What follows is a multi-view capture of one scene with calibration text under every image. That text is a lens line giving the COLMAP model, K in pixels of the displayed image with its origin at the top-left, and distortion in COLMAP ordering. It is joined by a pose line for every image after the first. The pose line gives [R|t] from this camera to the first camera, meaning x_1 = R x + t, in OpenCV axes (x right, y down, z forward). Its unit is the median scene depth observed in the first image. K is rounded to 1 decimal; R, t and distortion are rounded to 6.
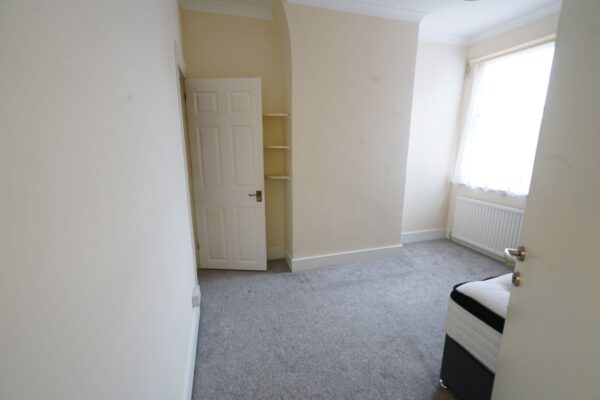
lens RADIAL K [[270.9, 0, 298.6], [0, 270.9, 200.7], [0, 0, 1]] dist [-0.005393, 0.000914]
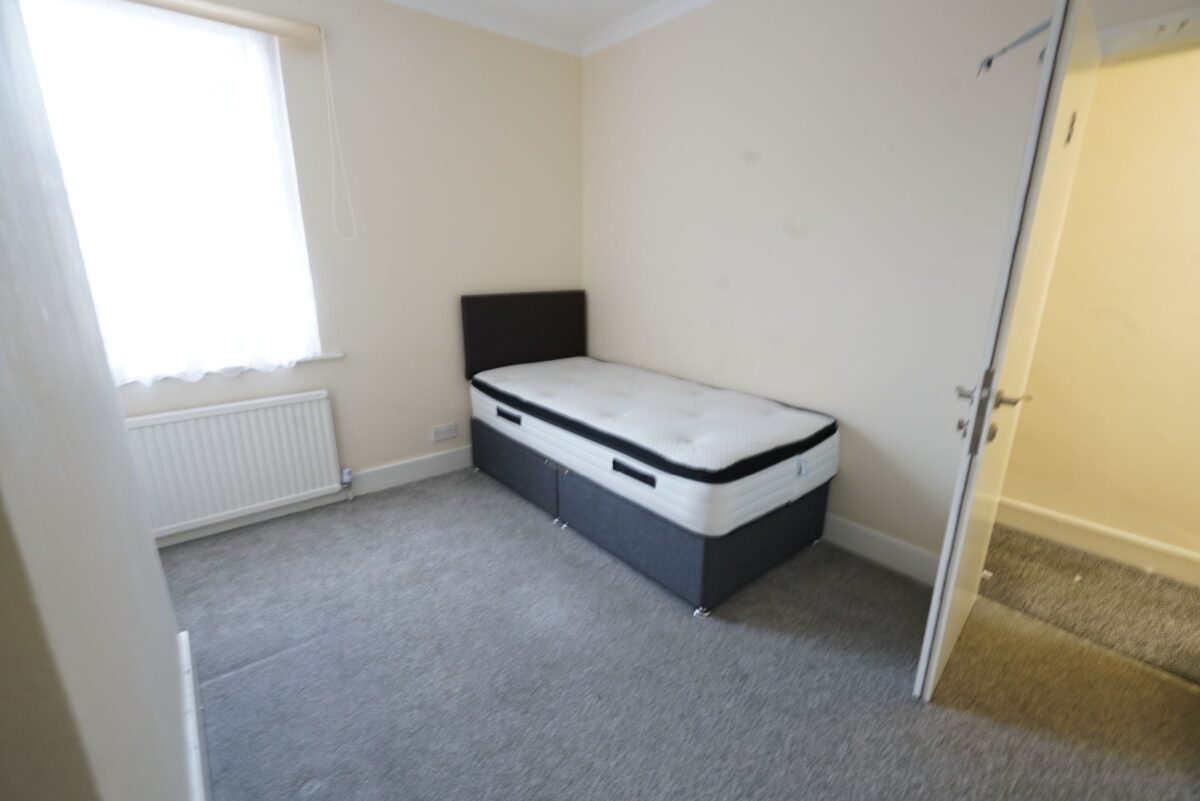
lens RADIAL K [[541.7, 0, 595.6], [0, 541.7, 401.1], [0, 0, 1]] dist [-0.005393, 0.000914]
pose [[-0.374553, -0.254624, 0.891558, -0.218913], [0.198647, 0.917191, 0.345398, -0.167748], [-0.905676, 0.306476, -0.292957, 0.755297]]
